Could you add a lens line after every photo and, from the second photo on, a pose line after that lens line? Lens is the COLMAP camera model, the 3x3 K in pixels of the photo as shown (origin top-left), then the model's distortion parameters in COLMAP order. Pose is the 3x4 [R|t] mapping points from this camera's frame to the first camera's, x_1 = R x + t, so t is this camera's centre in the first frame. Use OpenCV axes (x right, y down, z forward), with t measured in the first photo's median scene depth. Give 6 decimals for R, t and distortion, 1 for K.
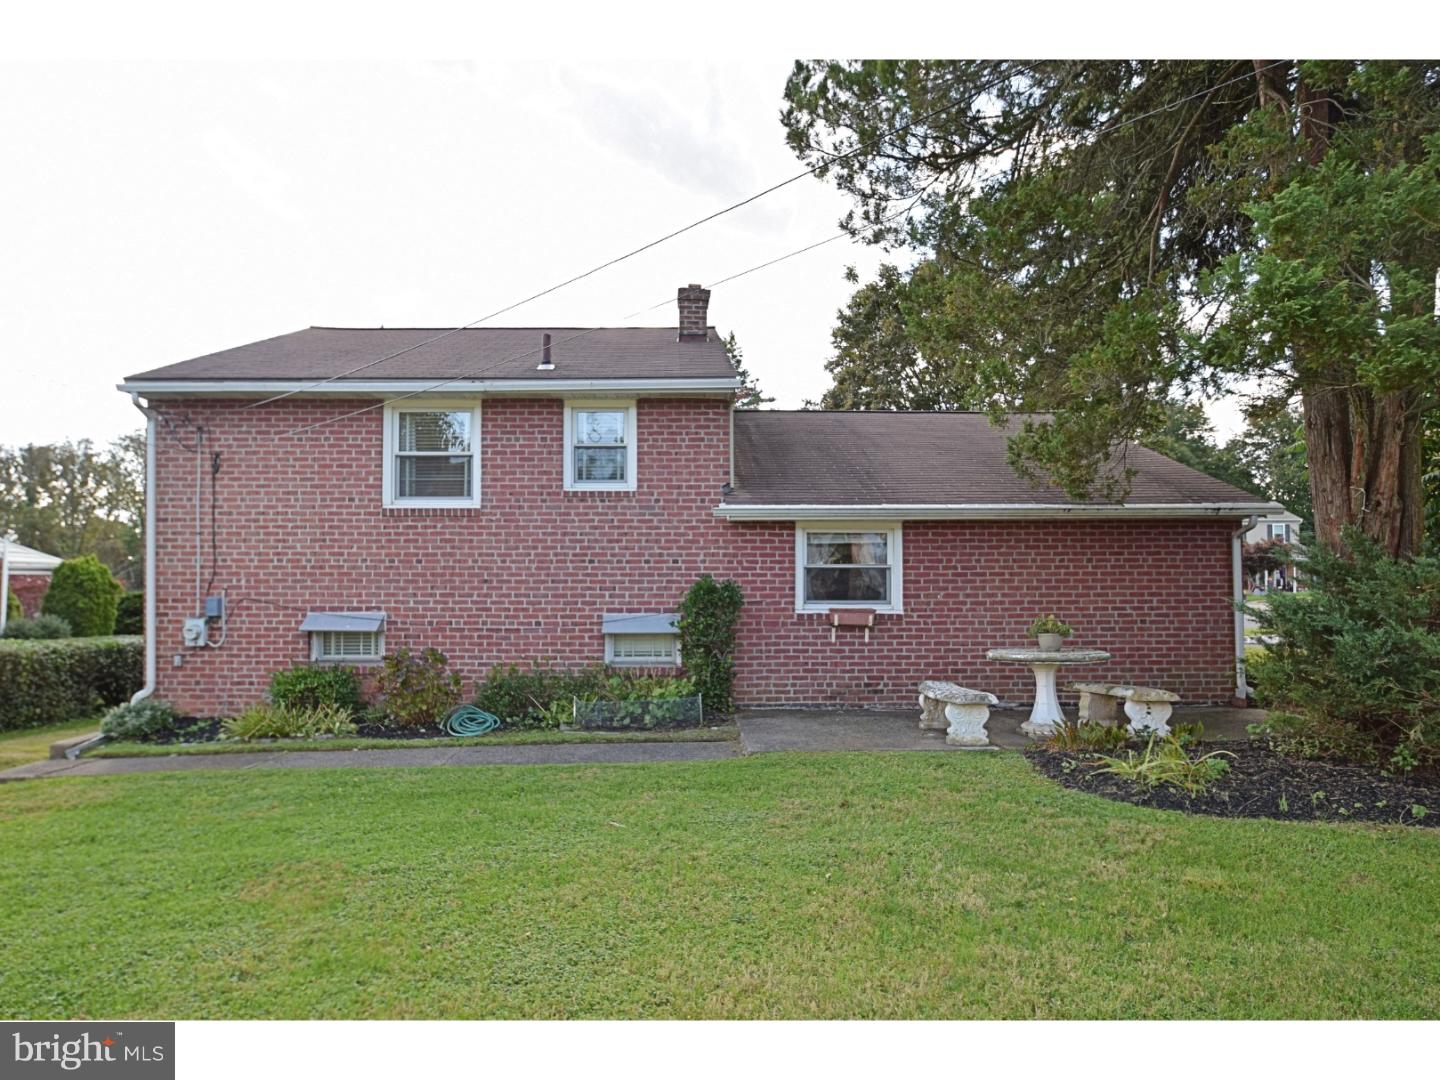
lens RADIAL K [[882.8, 0, 720.0], [0, 882.8, 540.0], [0, 0, 1]] dist [0.001263, 0.000540]
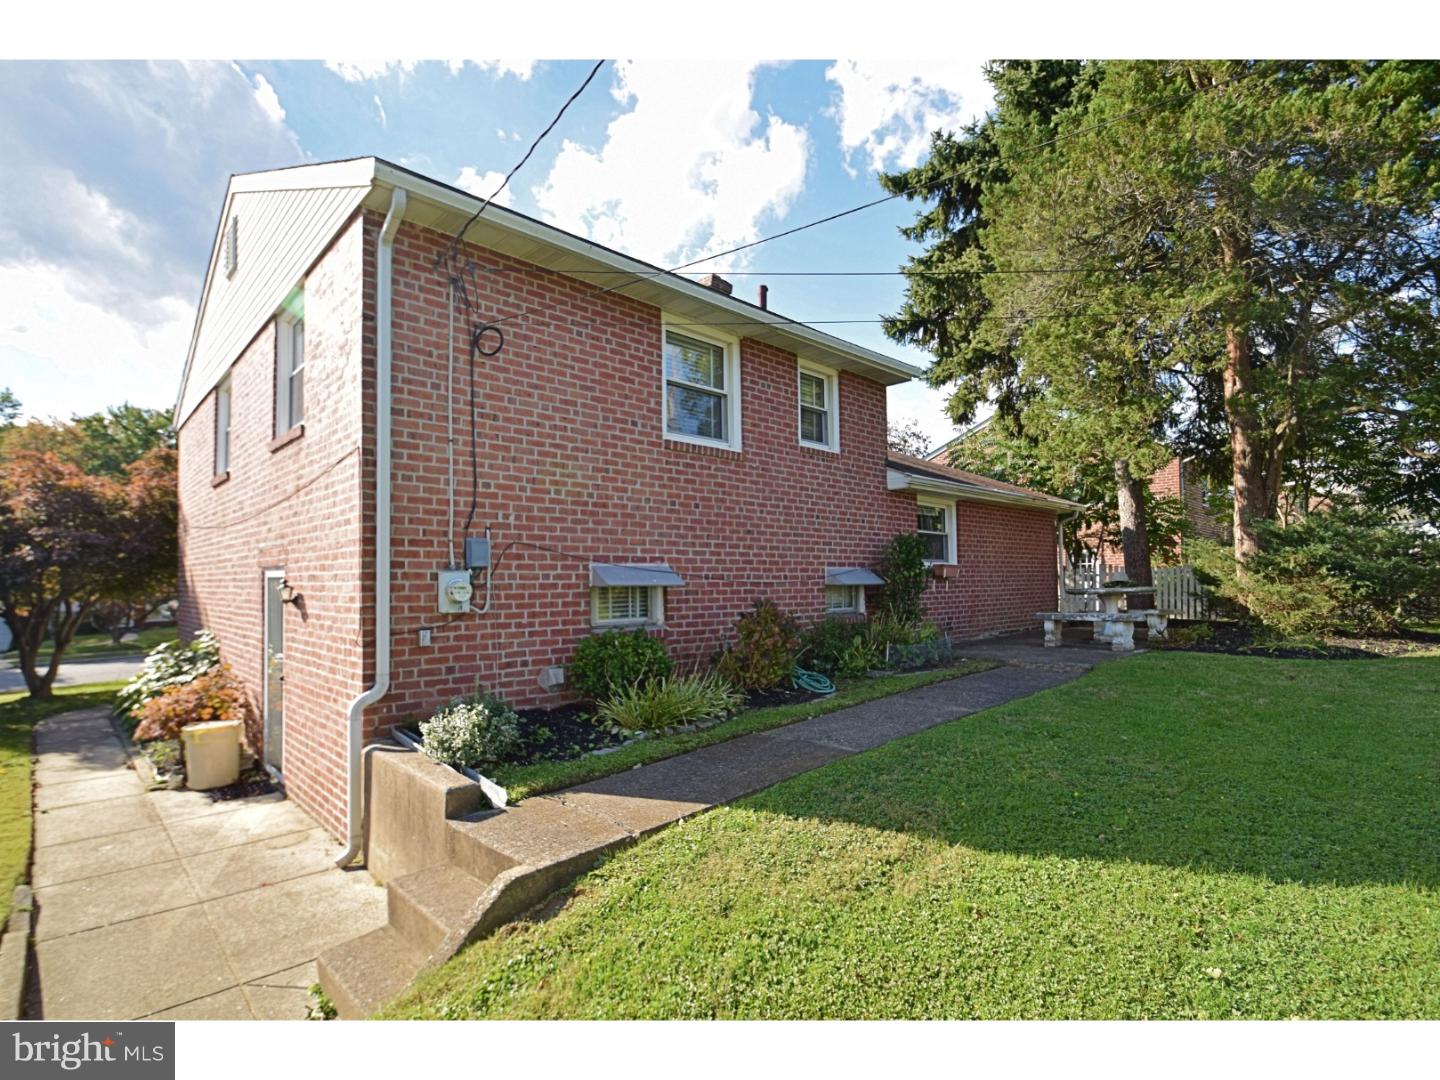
lens RADIAL K [[698.1, 0, 720.0], [0, 698.1, 540.0], [0, 0, 1]] dist [-0.001007, -0.000018]
pose [[0.725399, 0.031688, 0.687599, -0.797006], [-0.025092, 0.999493, -0.019591, 0.070728], [-0.687871, -0.003042, 0.725827, 0.488756]]
